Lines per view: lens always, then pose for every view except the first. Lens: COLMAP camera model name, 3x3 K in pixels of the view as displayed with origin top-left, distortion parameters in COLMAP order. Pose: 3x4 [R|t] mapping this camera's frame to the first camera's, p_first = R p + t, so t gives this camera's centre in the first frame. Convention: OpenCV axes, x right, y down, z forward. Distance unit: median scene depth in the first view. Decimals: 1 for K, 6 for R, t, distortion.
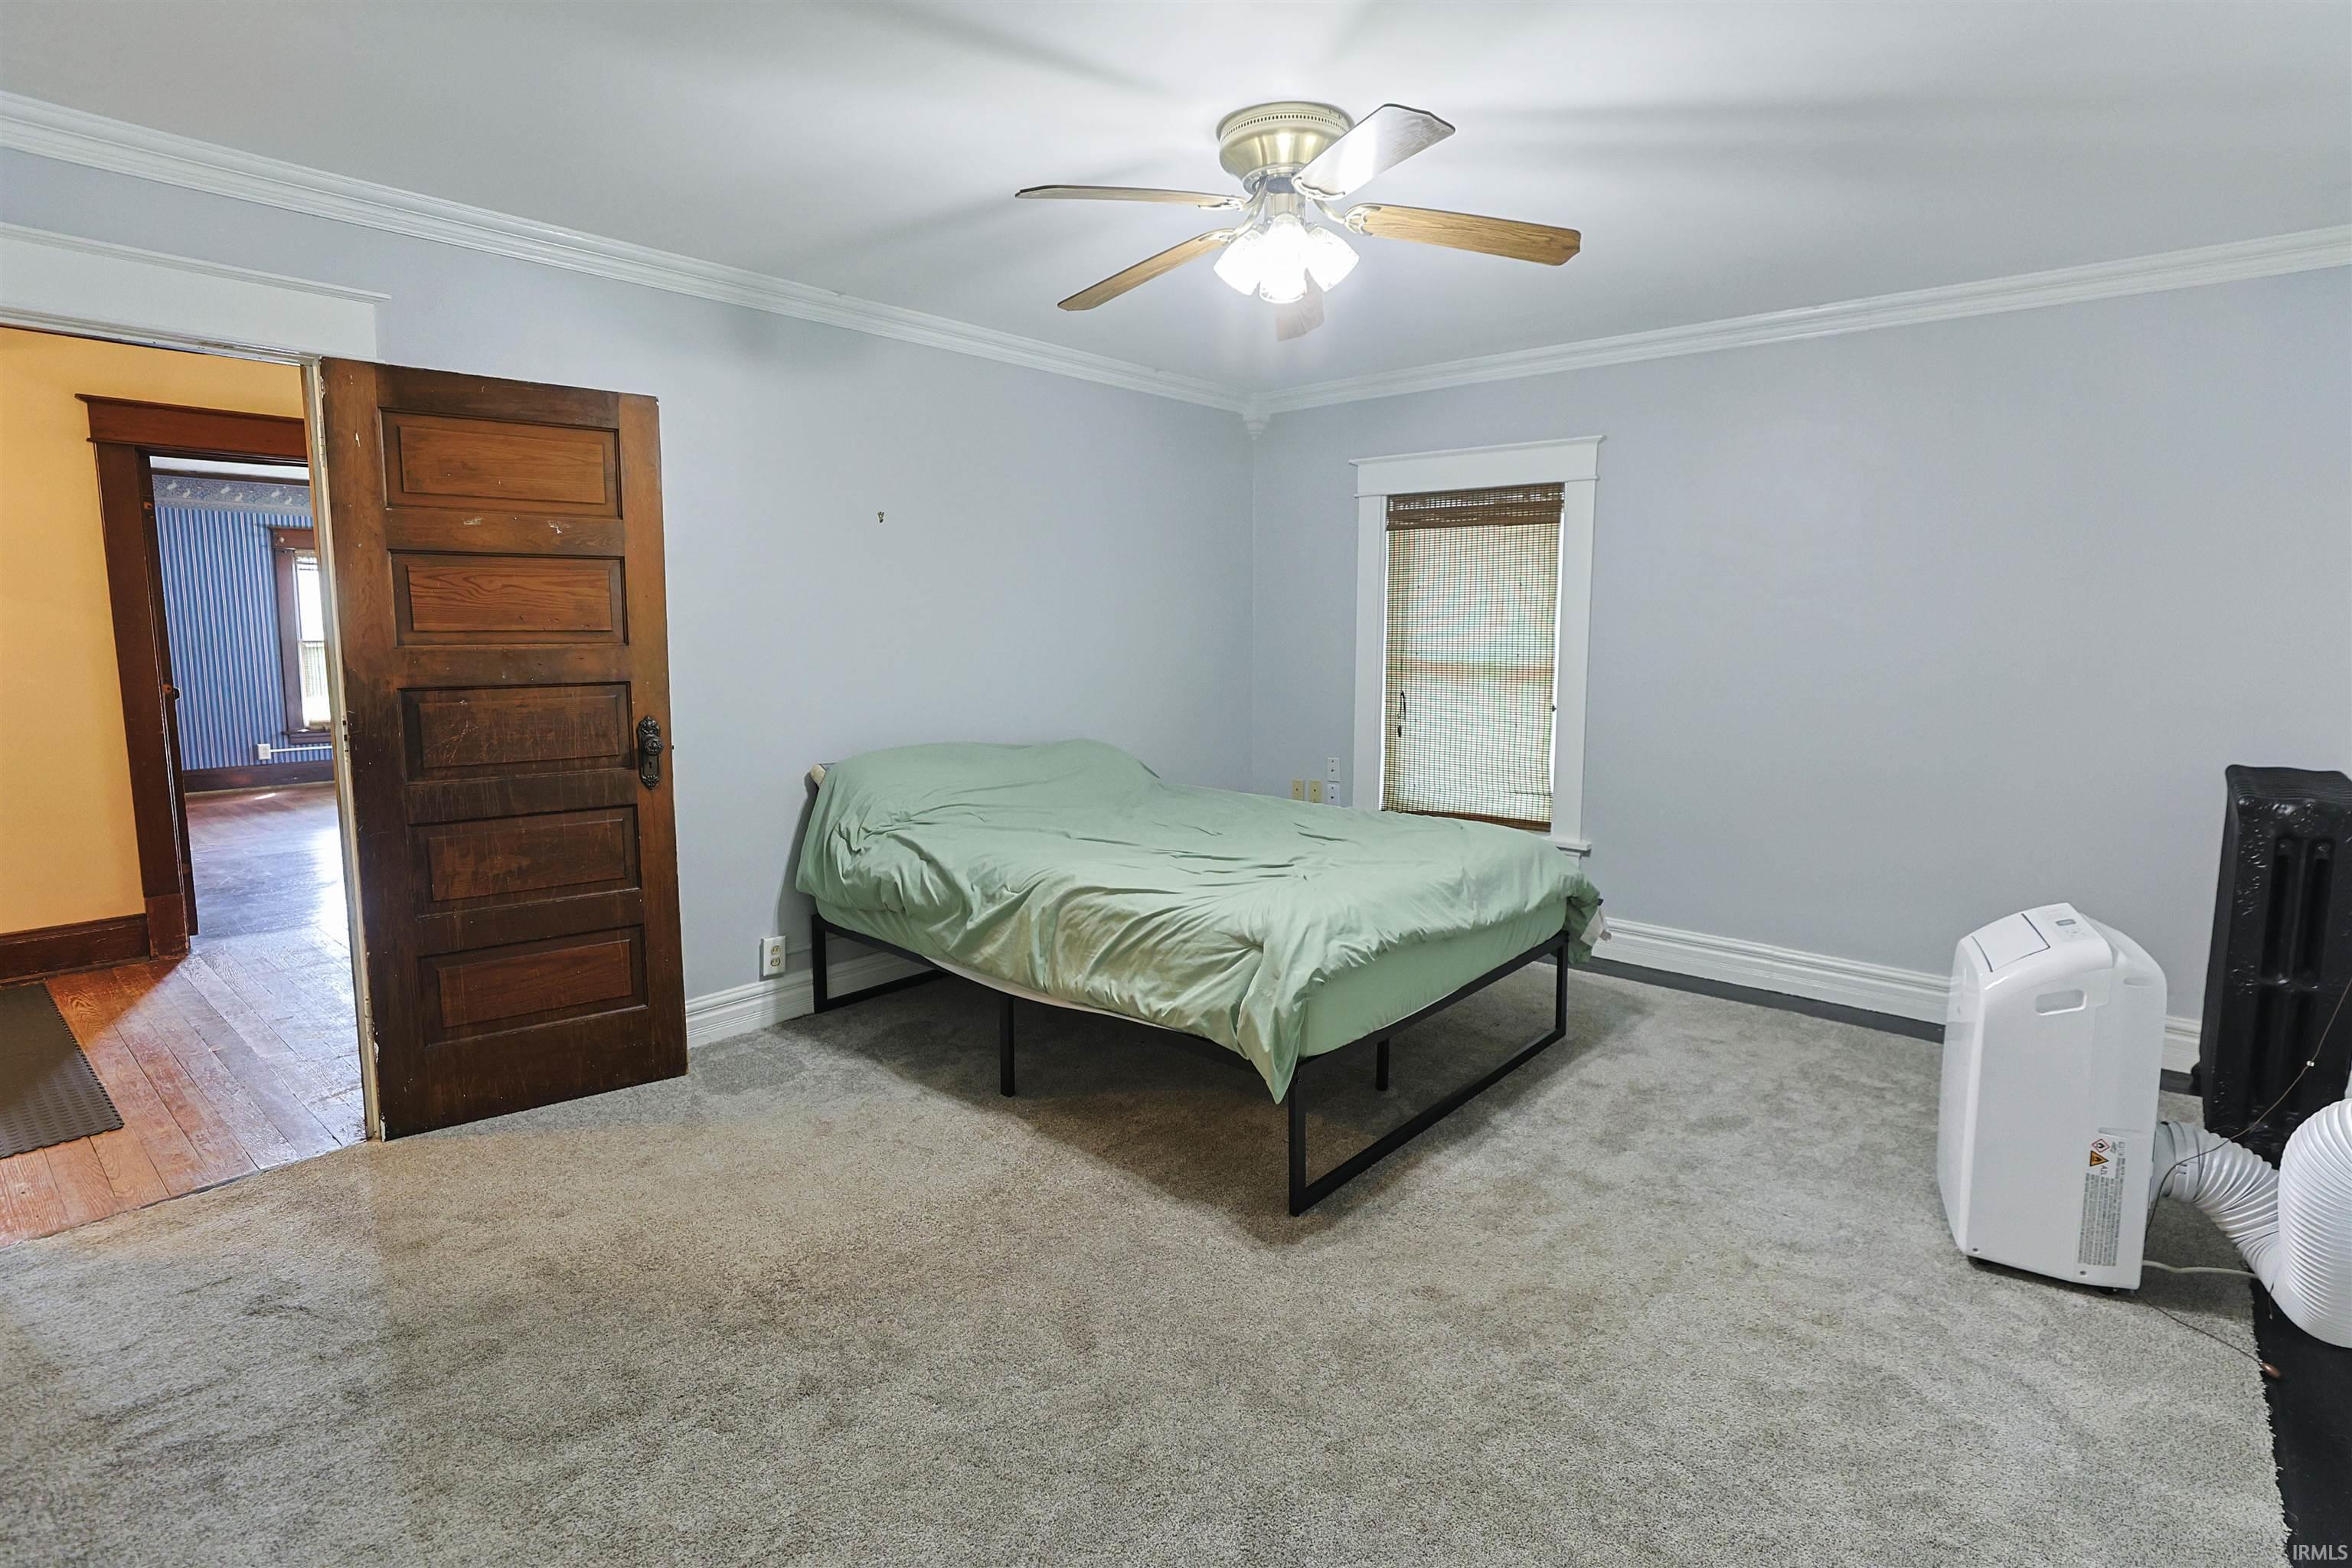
lens RADIAL K [[1185.6, 0, 1167.5], [0, 1185.6, 767.3], [0, 0, 1]] dist [-0.025698, 0.014511]
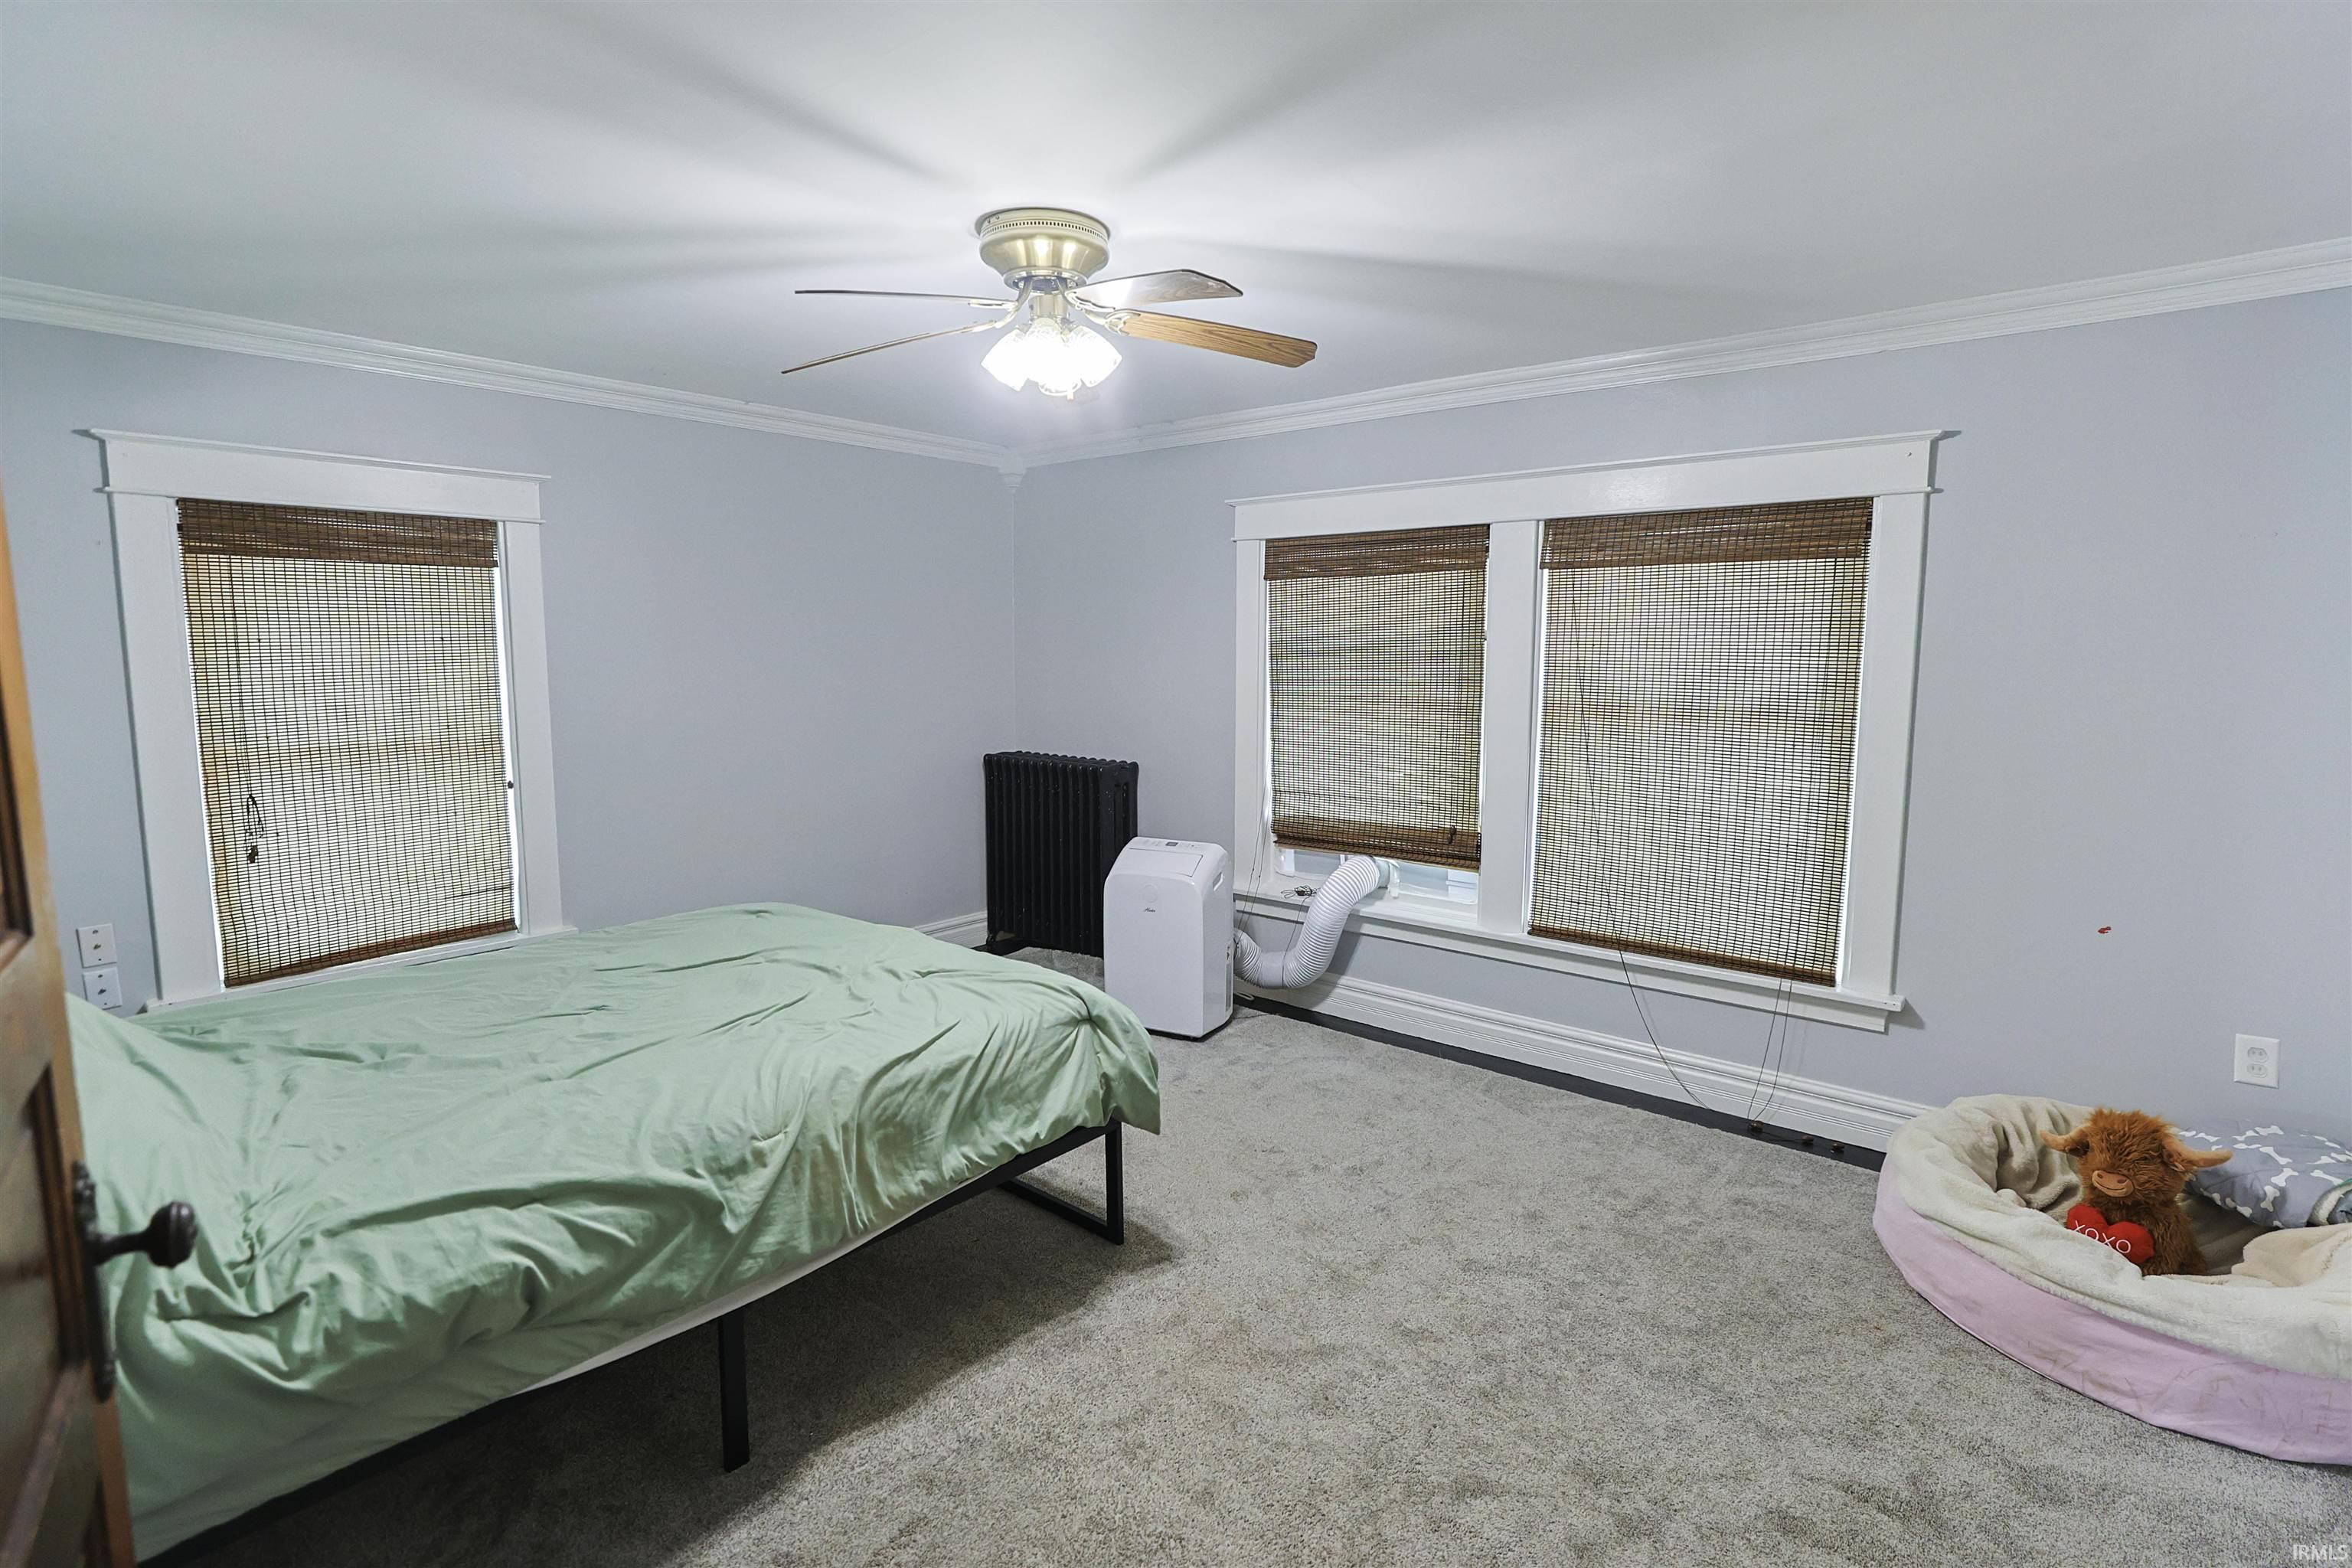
lens RADIAL K [[1185.6, 0, 1167.5], [0, 1185.6, 767.3], [0, 0, 1]] dist [-0.025698, 0.014511]
pose [[-0.047963, -0.111940, 0.992557, -0.814850], [0.120701, 0.985769, 0.117007, -0.157658], [-0.991530, 0.125415, -0.033769, 0.814746]]
